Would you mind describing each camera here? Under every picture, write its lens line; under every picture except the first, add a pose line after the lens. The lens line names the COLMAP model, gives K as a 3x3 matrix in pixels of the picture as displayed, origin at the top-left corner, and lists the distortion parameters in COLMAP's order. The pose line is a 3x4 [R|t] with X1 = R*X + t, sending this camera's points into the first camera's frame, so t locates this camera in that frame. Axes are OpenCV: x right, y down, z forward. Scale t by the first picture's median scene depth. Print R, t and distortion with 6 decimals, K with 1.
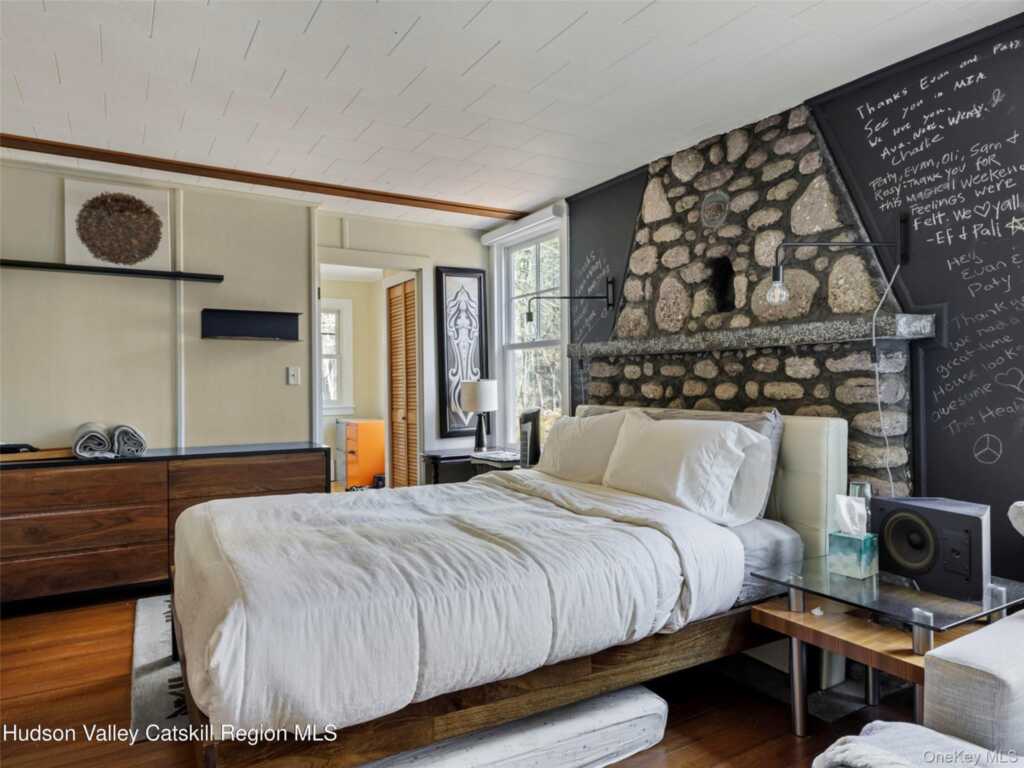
lens RADIAL K [[655.7, 0, 512.0], [0, 655.7, 384.0], [0, 0, 1]] dist [0.002336, -0.000439]
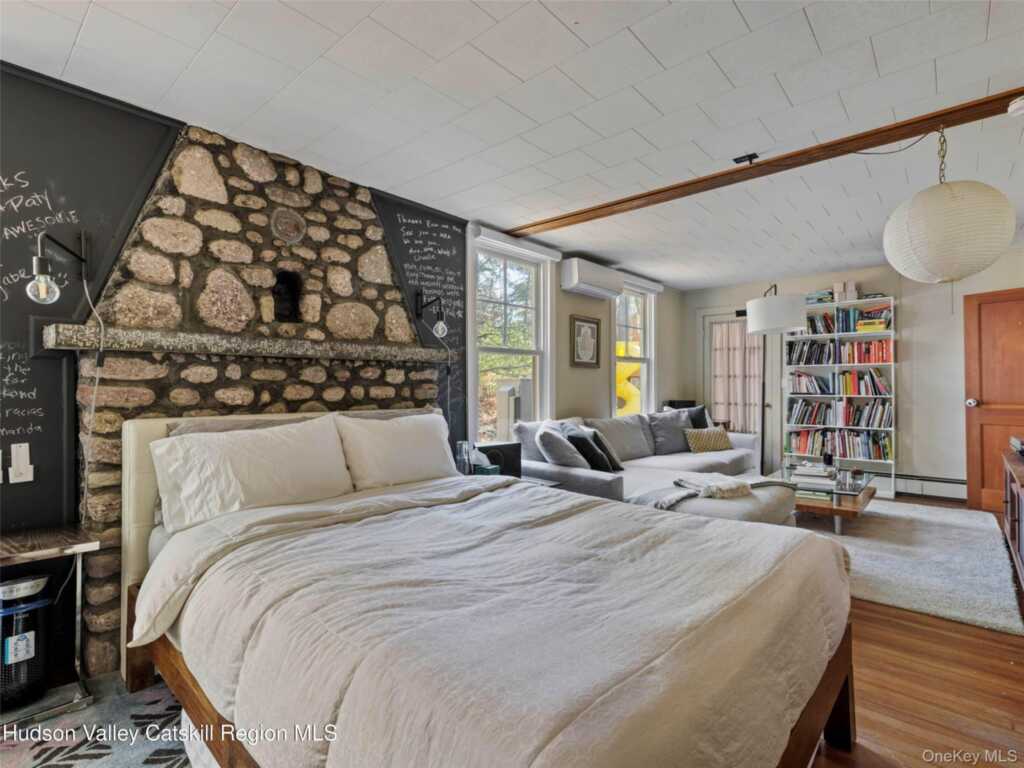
lens RADIAL K [[498.9, 0, 512.0], [0, 498.9, 384.0], [0, 0, 1]] dist [-0.001535, -0.000036]
pose [[-0.300059, 0.014174, 0.953815, -0.585951], [0.012793, 0.999859, -0.010834, 0.006200], [-0.953835, 0.008951, -0.300198, 0.916950]]
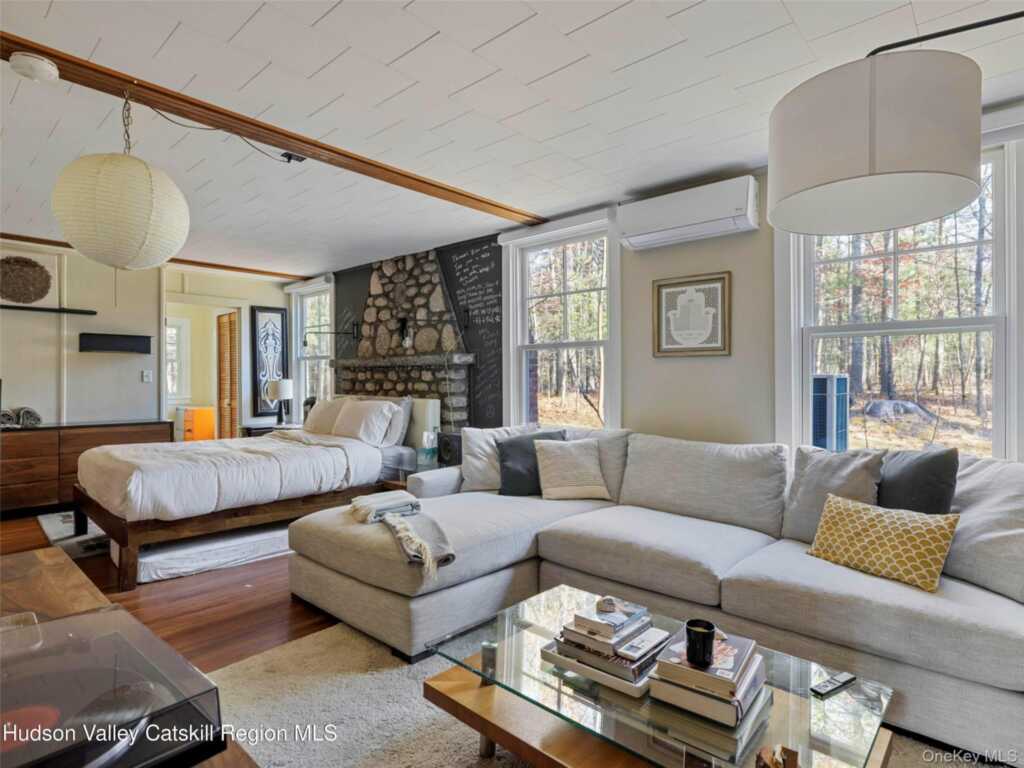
lens RADIAL K [[551.2, 0, 510.7], [0, 551.2, 378.7], [0, 0, 1]] dist [0.001866, -0.000774]
pose [[0.959060, 0.007482, 0.283104, 0.164952], [-0.006332, 0.999968, -0.004975, -0.007546], [-0.283132, 0.002979, 0.959076, -0.665358]]
